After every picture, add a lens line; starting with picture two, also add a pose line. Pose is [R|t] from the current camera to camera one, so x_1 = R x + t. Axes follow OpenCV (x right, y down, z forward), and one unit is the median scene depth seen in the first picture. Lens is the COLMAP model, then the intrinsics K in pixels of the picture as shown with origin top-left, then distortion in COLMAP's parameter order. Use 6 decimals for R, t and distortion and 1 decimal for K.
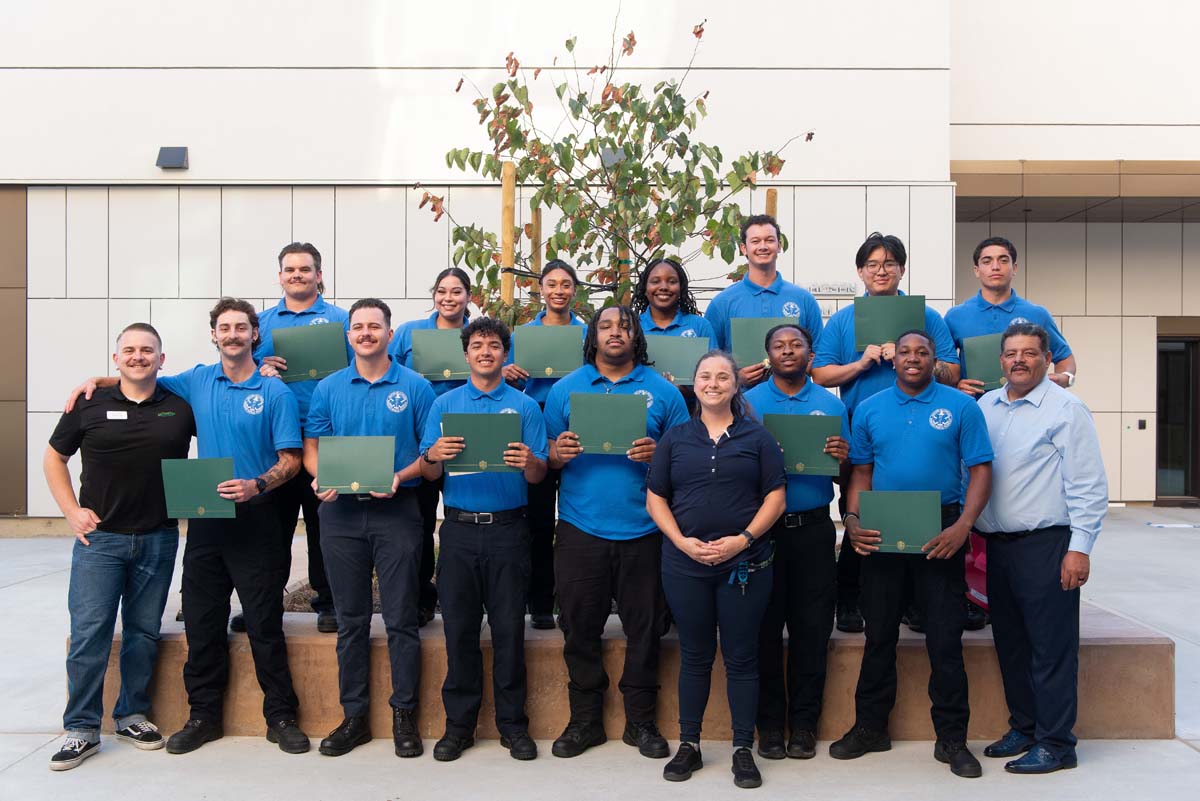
lens RADIAL K [[1224.7, 0, 598.7], [0, 1224.7, 410.7], [0, 0, 1]] dist [-0.024587, 0.000000]
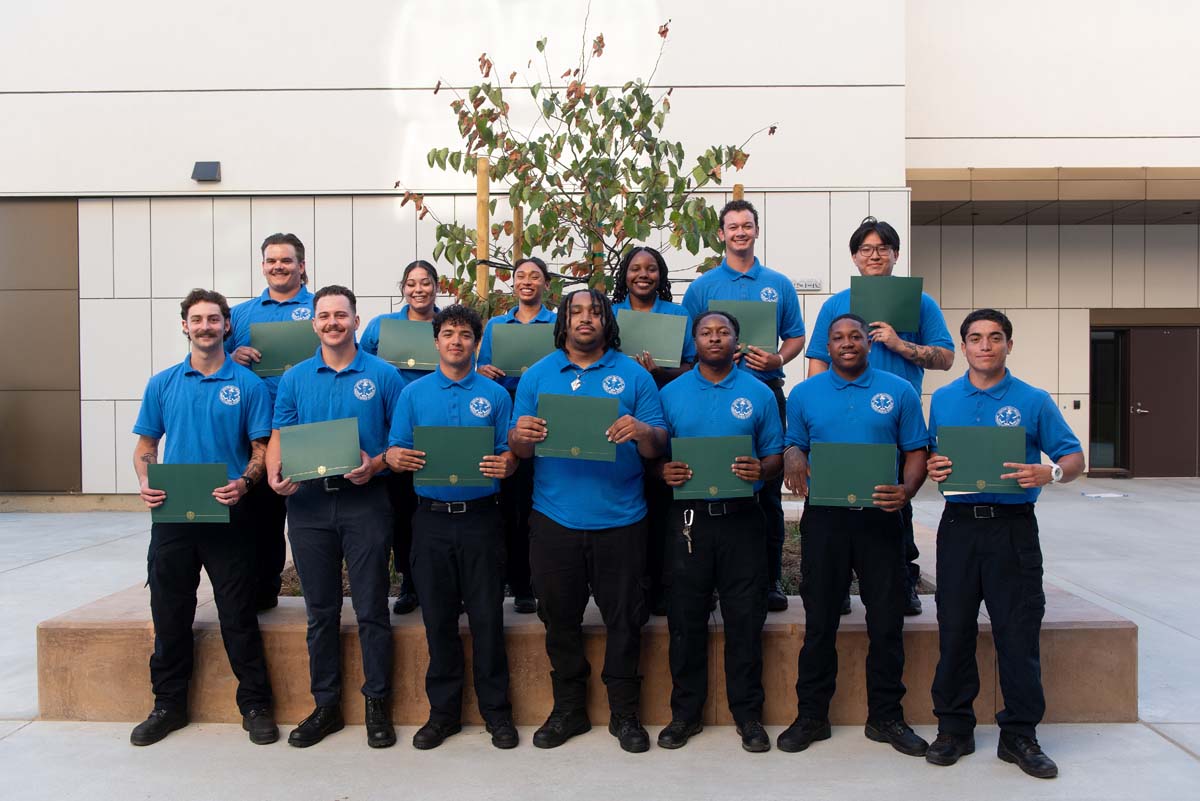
lens RADIAL K [[1029.4, 0, 612.8], [0, 1029.4, 400.8], [0, 0, 1]] dist [-0.019319, -0.007036]
pose [[0.999963, -0.007127, 0.004775, 0.028548], [0.007098, 0.999957, 0.005905, -0.001987], [-0.004817, -0.005871, 0.999971, 0.116955]]
